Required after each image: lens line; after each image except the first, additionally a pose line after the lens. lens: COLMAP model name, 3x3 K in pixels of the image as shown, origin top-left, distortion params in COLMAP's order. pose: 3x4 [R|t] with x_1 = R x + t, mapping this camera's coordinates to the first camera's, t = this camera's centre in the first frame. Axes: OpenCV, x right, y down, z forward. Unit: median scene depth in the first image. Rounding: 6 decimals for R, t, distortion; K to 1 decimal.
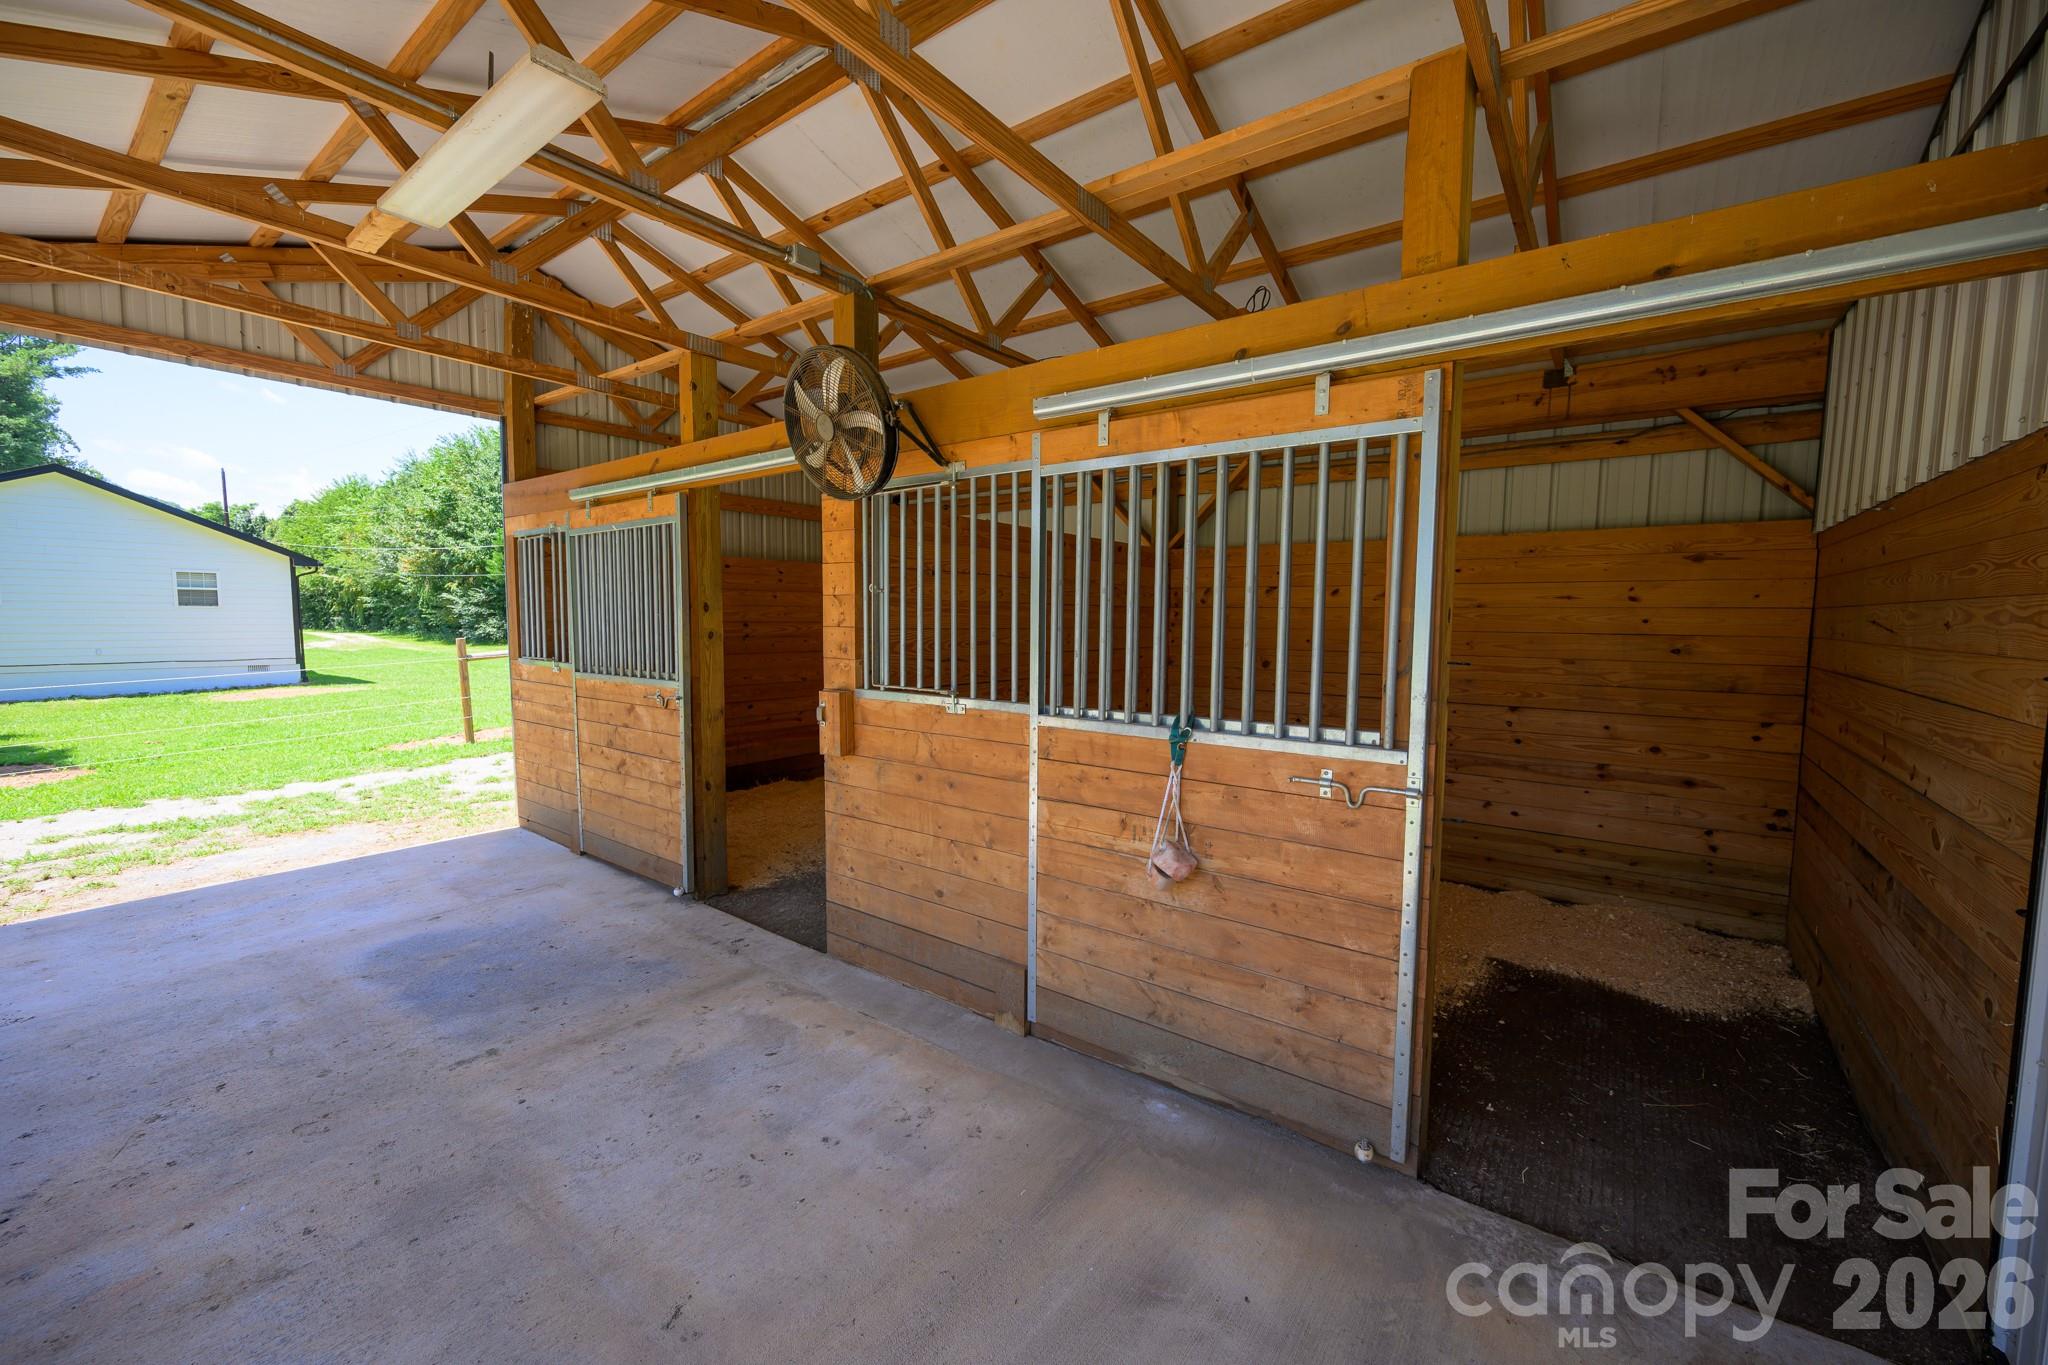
lens RADIAL K [[800.6, 0, 1025.9], [0, 800.6, 677.9], [0, 0, 1]] dist [-0.001599, -0.000401]
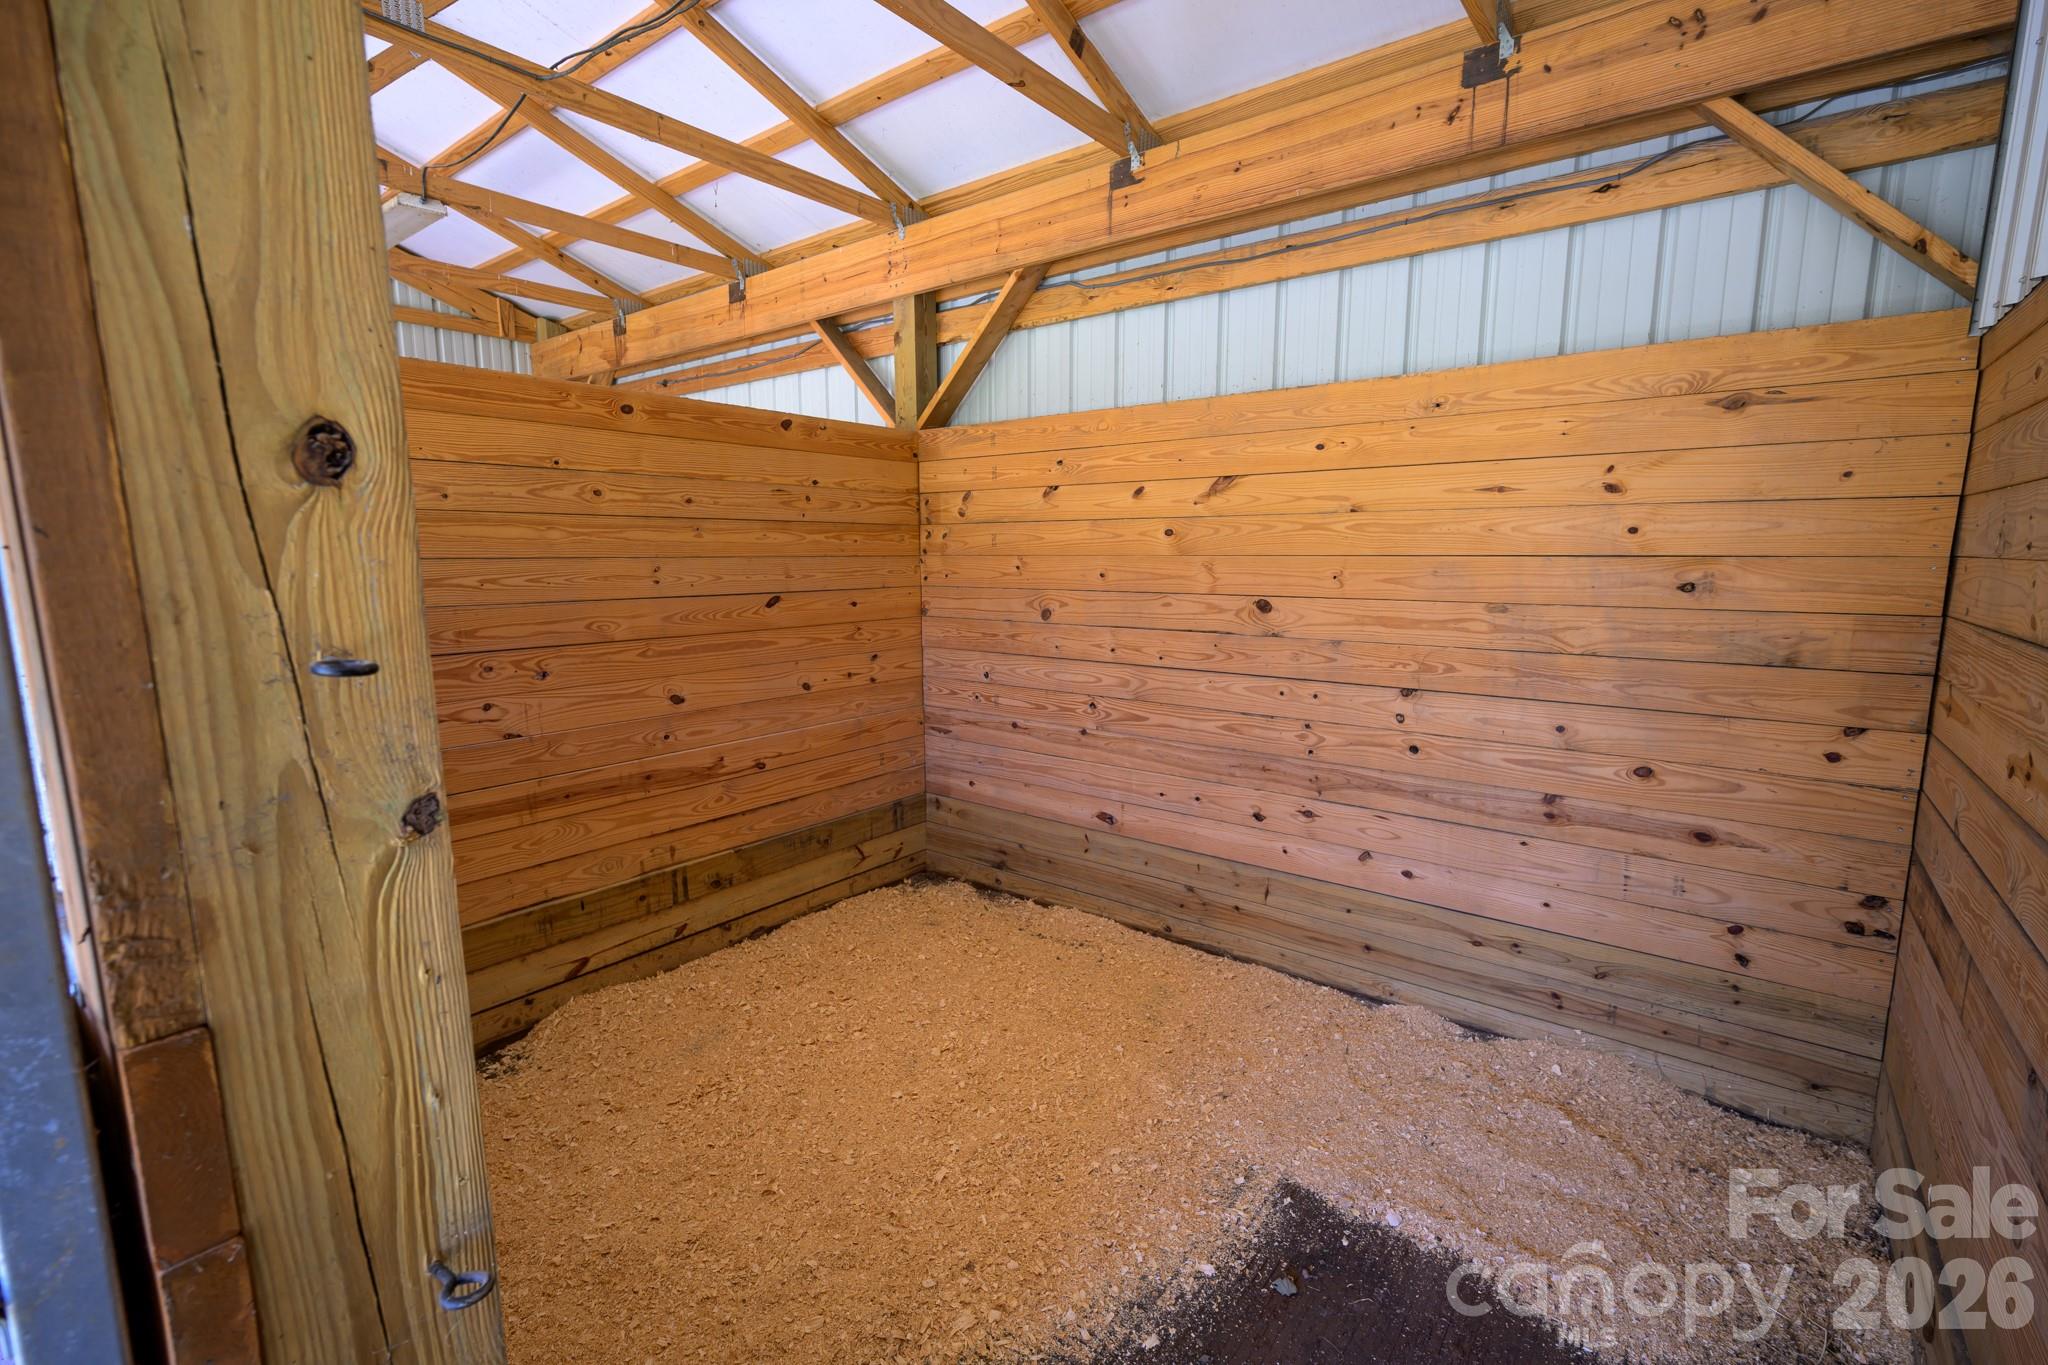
lens RADIAL K [[898.4, 0, 1030.4], [0, 898.4, 681.6], [0, 0, 1]] dist [-0.001785, 0.000241]
pose [[0.999666, -0.011005, -0.023382, 0.382983], [0.012608, 0.997500, 0.069528, -0.017247], [0.022558, -0.069799, 0.997306, 0.387573]]
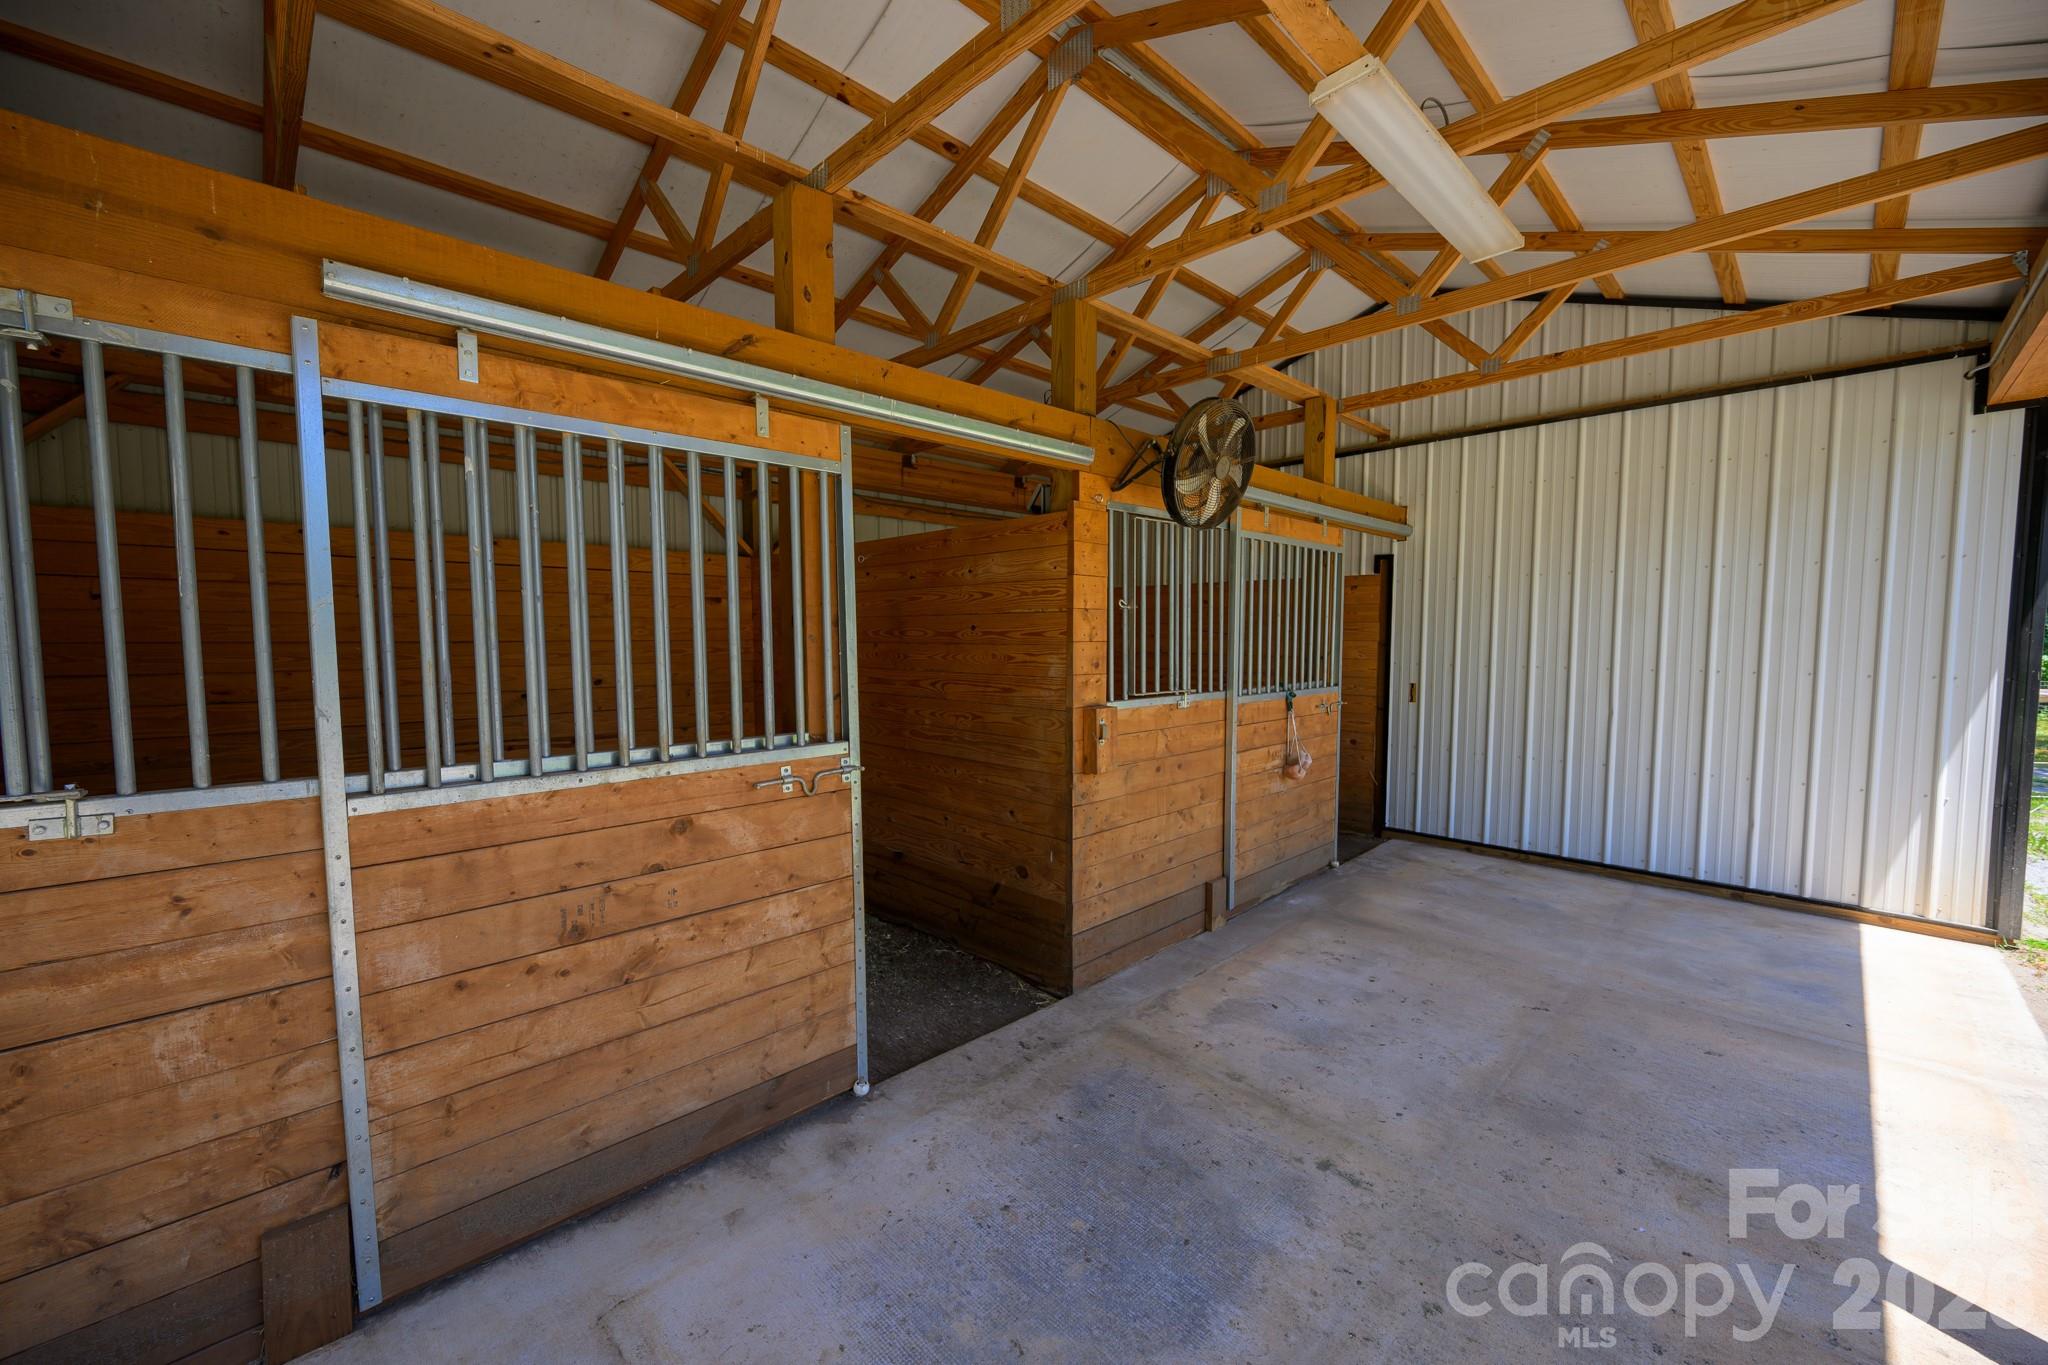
lens RADIAL K [[800.6, 0, 1037.5], [0, 800.6, 687.3], [0, 0, 1]] dist [-0.001599, -0.000401]
pose [[0.143178, -0.080843, 0.986390, -0.989946], [0.075156, 0.994668, 0.070613, -0.067557], [-0.986839, 0.064023, 0.148491, 0.760748]]
